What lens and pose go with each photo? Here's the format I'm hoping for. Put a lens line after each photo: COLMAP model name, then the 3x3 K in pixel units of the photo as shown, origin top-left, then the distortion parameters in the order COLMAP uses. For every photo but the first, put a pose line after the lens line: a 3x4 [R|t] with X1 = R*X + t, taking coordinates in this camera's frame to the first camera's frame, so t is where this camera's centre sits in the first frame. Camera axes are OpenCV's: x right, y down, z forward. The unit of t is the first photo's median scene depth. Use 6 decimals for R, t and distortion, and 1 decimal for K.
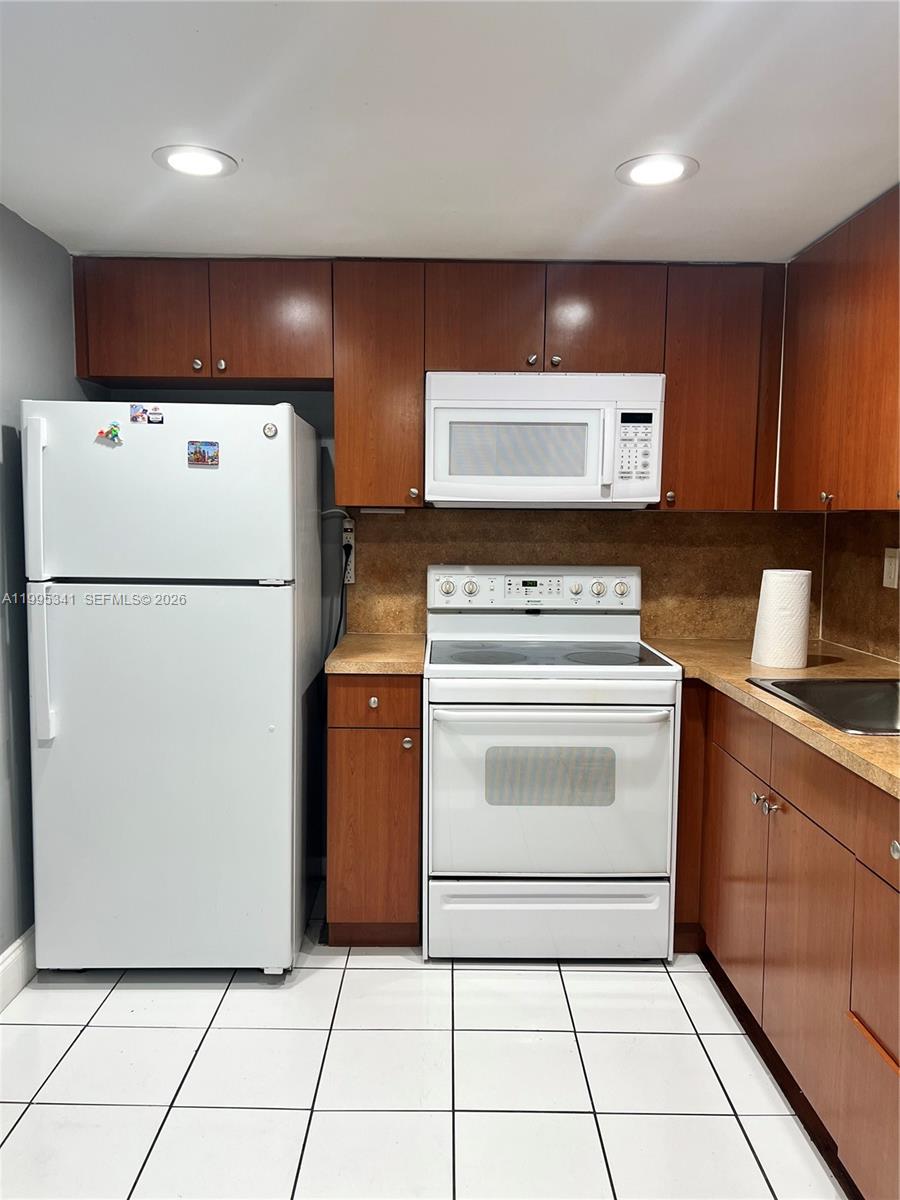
lens RADIAL K [[925.8, 0, 450.0], [0, 925.8, 600.0], [0, 0, 1]] dist [-0.005038, -0.004230]
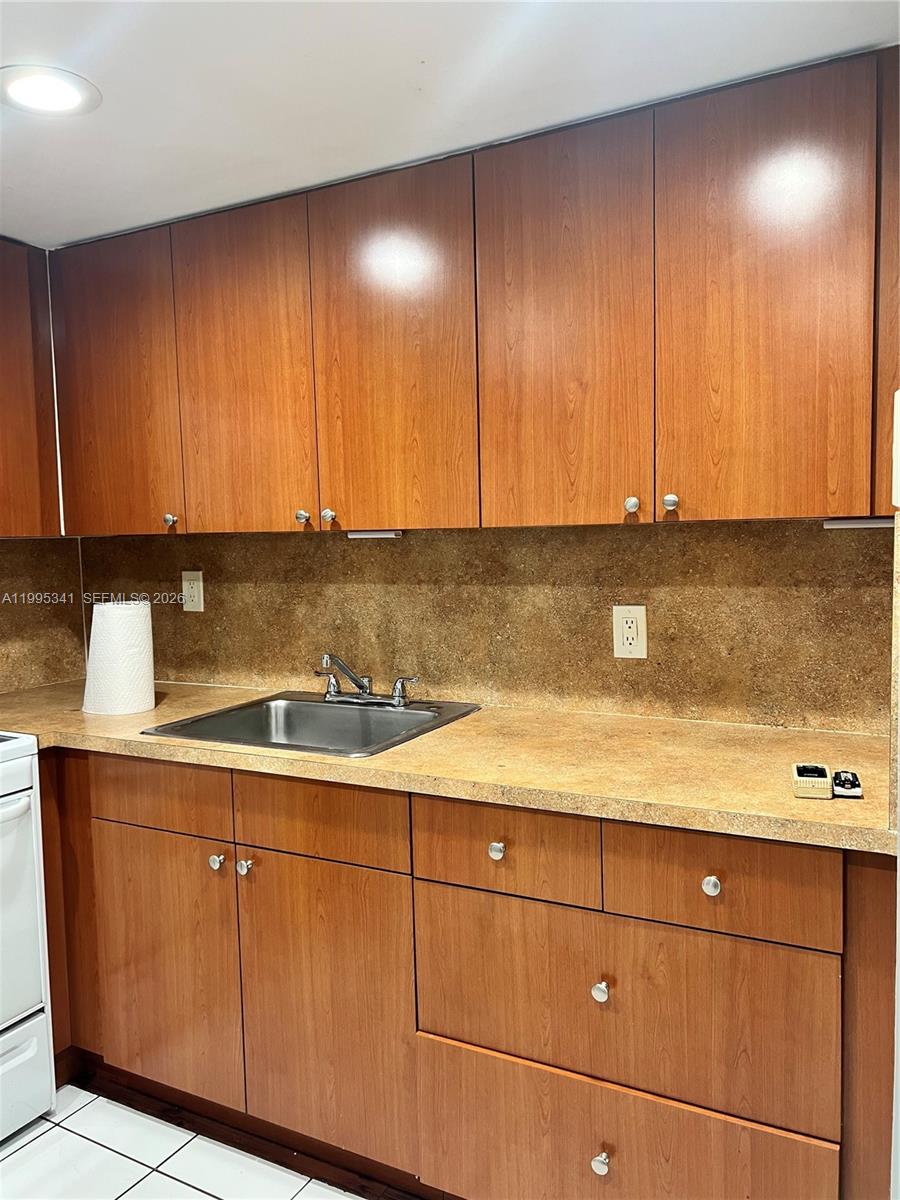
lens RADIAL K [[873.0, 0, 450.0], [0, 873.0, 600.0], [0, 0, 1]] dist [0.001037, -0.003525]
pose [[0.450075, -0.087747, 0.888669, -0.236307], [0.109286, 0.993092, 0.042709, -0.035560], [-0.886278, 0.077897, 0.456555, 0.340248]]
